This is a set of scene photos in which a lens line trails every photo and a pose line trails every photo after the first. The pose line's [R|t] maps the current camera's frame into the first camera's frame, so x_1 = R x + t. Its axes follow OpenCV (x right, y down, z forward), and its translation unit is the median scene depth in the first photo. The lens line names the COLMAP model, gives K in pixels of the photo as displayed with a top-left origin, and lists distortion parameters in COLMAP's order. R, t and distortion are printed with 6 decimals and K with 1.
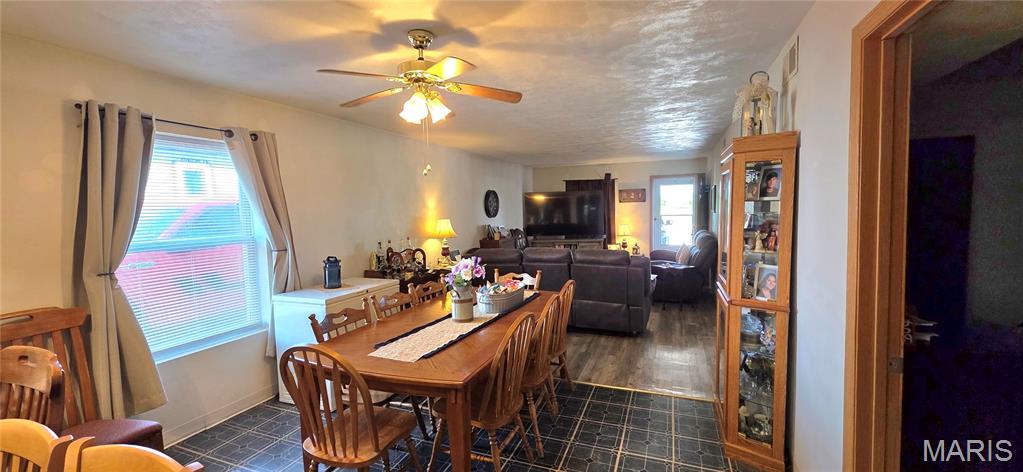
lens RADIAL K [[411.4, 0, 509.6], [0, 411.4, 238.3], [0, 0, 1]] dist [0.000430, 0.000479]
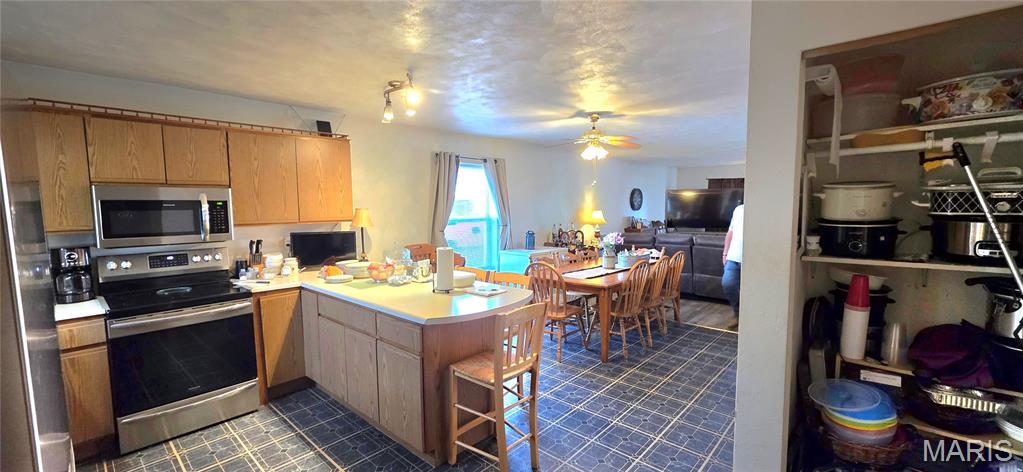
lens RADIAL K [[411.4, 0, 509.6], [0, 411.4, 238.3], [0, 0, 1]] dist [0.000430, 0.000479]
pose [[0.937192, 0.047456, -0.345572, 0.055010], [-0.041738, 0.998841, 0.023974, 0.031269], [0.346309, -0.008045, 0.938086, -0.484557]]
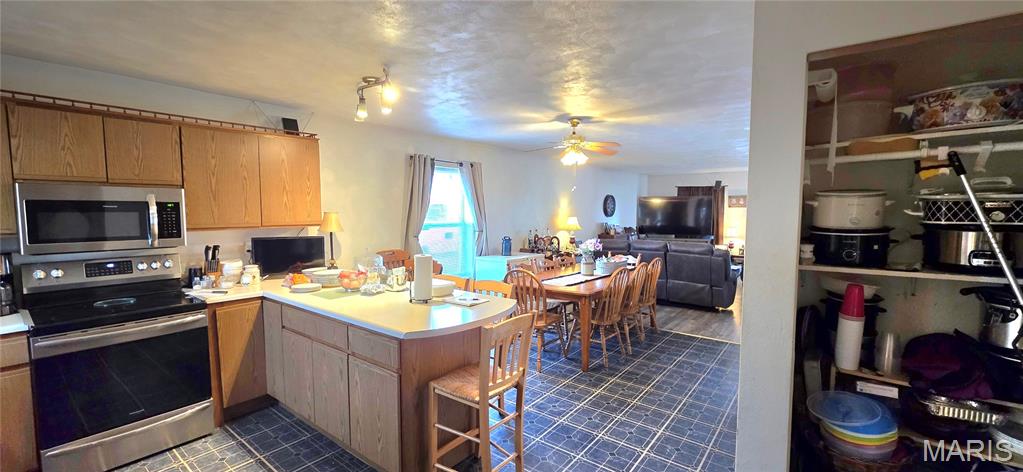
lens RADIAL K [[411.4, 0, 509.6], [0, 411.4, 238.3], [0, 0, 1]] dist [0.000430, 0.000479]
pose [[0.959511, 0.047396, -0.277656, 0.027548], [-0.047039, 0.998861, 0.007951, 0.030783], [0.277717, 0.005432, 0.960648, -0.462013]]
